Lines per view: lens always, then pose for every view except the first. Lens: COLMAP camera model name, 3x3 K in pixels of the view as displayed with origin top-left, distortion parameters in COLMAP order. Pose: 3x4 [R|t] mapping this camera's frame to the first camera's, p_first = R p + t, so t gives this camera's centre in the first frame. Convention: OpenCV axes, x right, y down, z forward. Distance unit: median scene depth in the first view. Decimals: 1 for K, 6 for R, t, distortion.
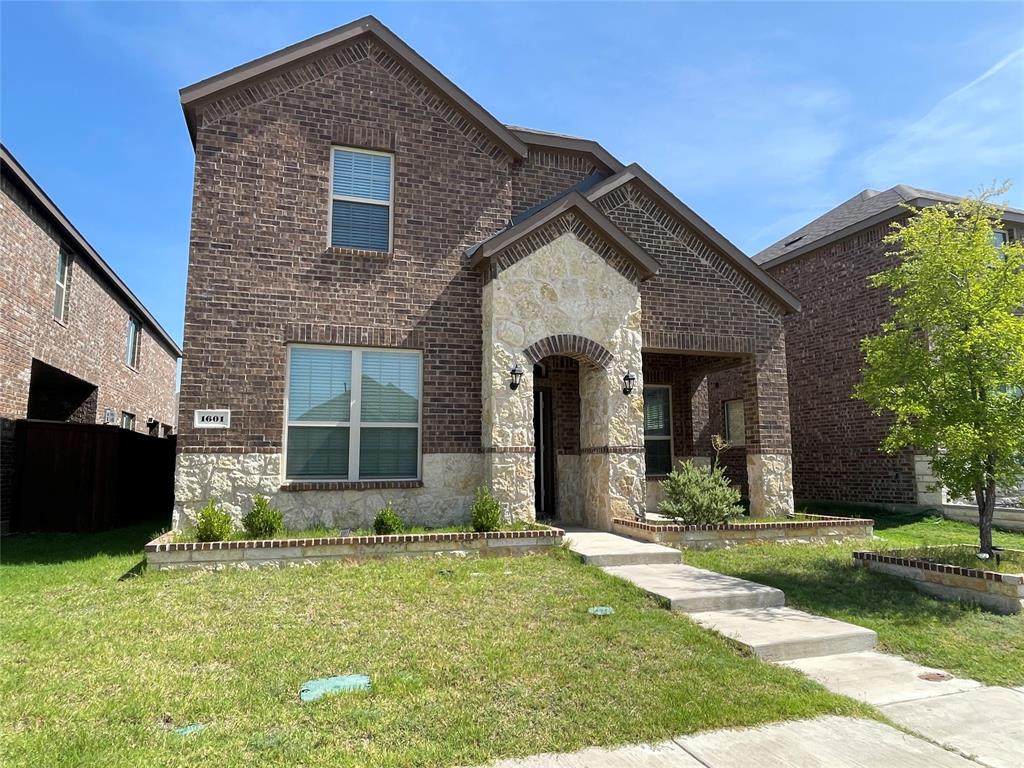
lens RADIAL K [[670.3, 0, 510.0], [0, 670.3, 378.9], [0, 0, 1]] dist [0.005421, -0.007619]
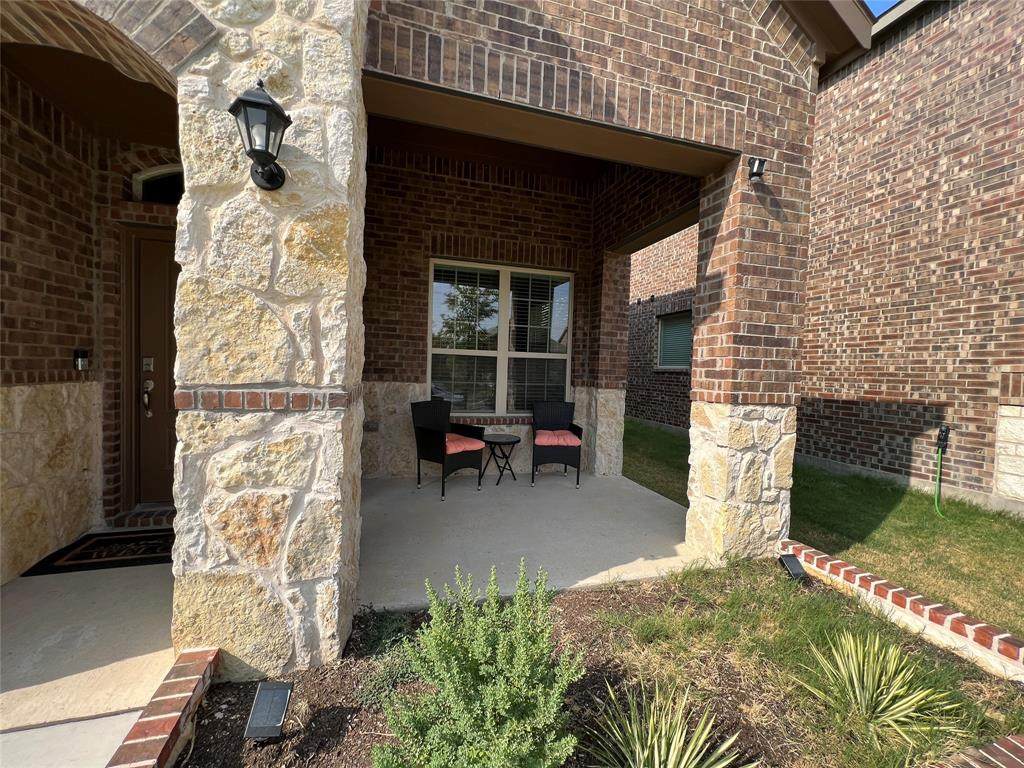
lens RADIAL K [[410.6, 0, 514.8], [0, 410.6, 382.9], [0, 0, 1]] dist [0.000711, 0.000649]
pose [[0.998825, 0.038709, -0.029174, 0.280451], [-0.033455, 0.986065, 0.162963, 0.069712], [0.035075, -0.161795, 0.986201, 0.843676]]
